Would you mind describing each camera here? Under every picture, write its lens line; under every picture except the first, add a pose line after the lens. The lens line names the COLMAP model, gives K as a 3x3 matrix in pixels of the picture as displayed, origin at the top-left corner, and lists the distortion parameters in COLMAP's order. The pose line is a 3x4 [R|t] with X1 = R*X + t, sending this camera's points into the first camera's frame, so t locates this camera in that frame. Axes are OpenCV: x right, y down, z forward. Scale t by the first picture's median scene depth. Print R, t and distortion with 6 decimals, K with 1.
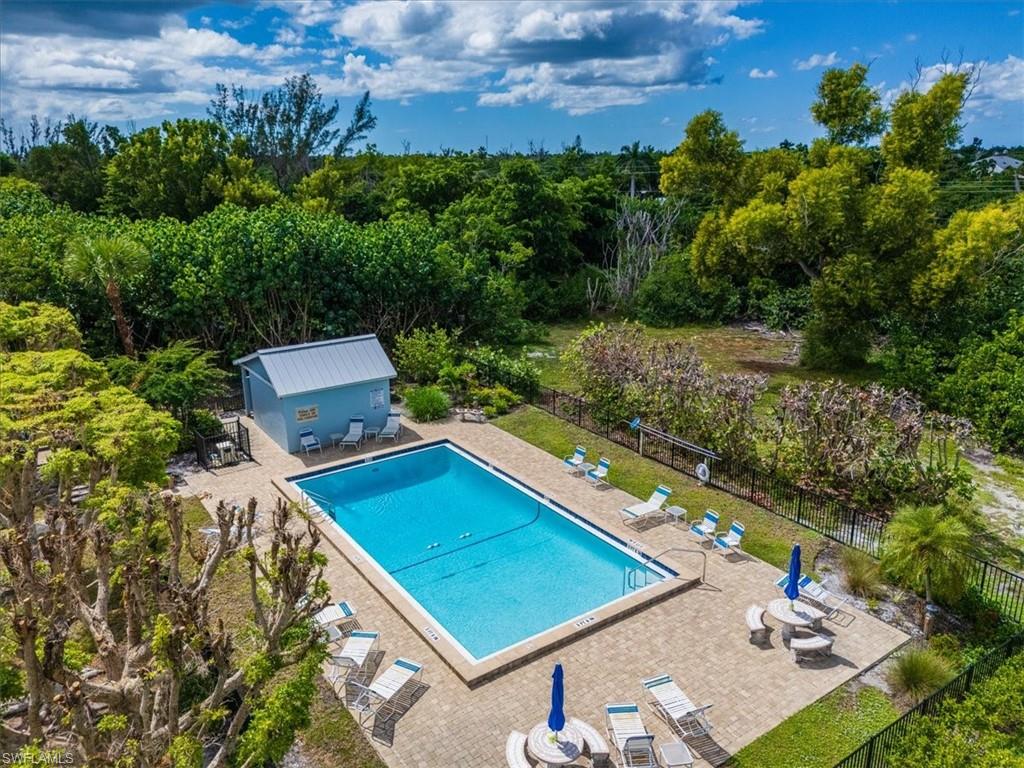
lens RADIAL K [[759.2, 0, 514.8], [0, 759.2, 382.1], [0, 0, 1]] dist [0.082367, -0.071946]
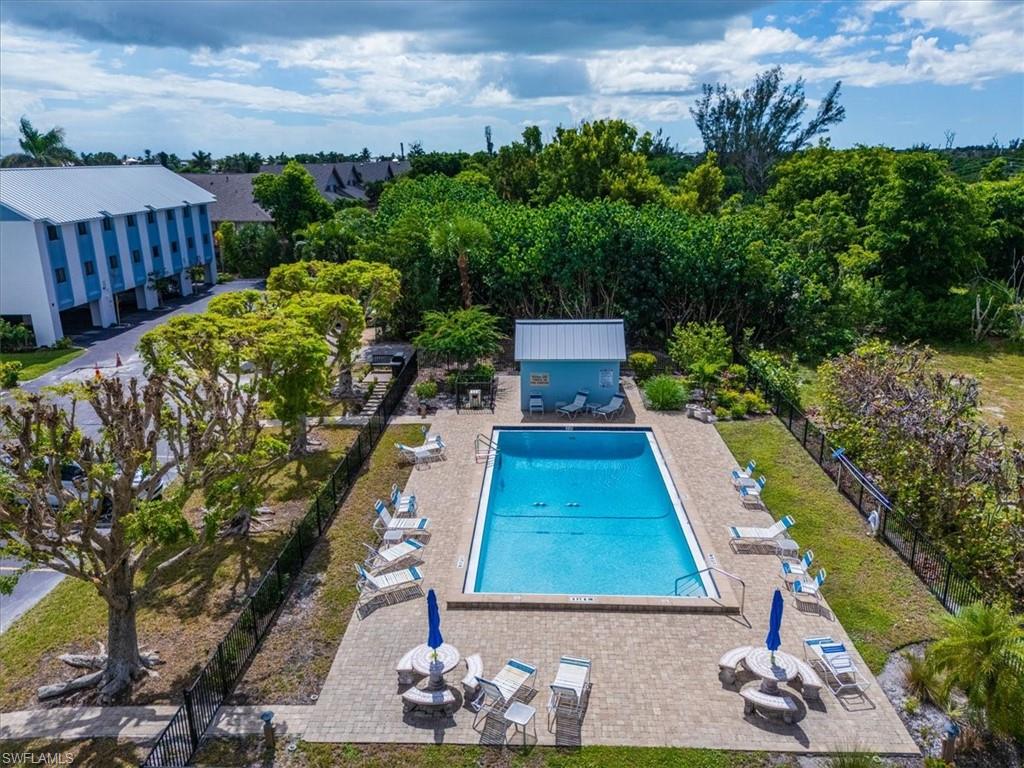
lens RADIAL K [[759.2, 0, 514.8], [0, 759.2, 382.1], [0, 0, 1]] dist [0.082367, -0.071946]
pose [[0.800139, 0.173687, -0.574117, 0.339010], [-0.170549, 0.983530, 0.059854, -0.015392], [0.575057, 0.050024, 0.816583, 0.047293]]
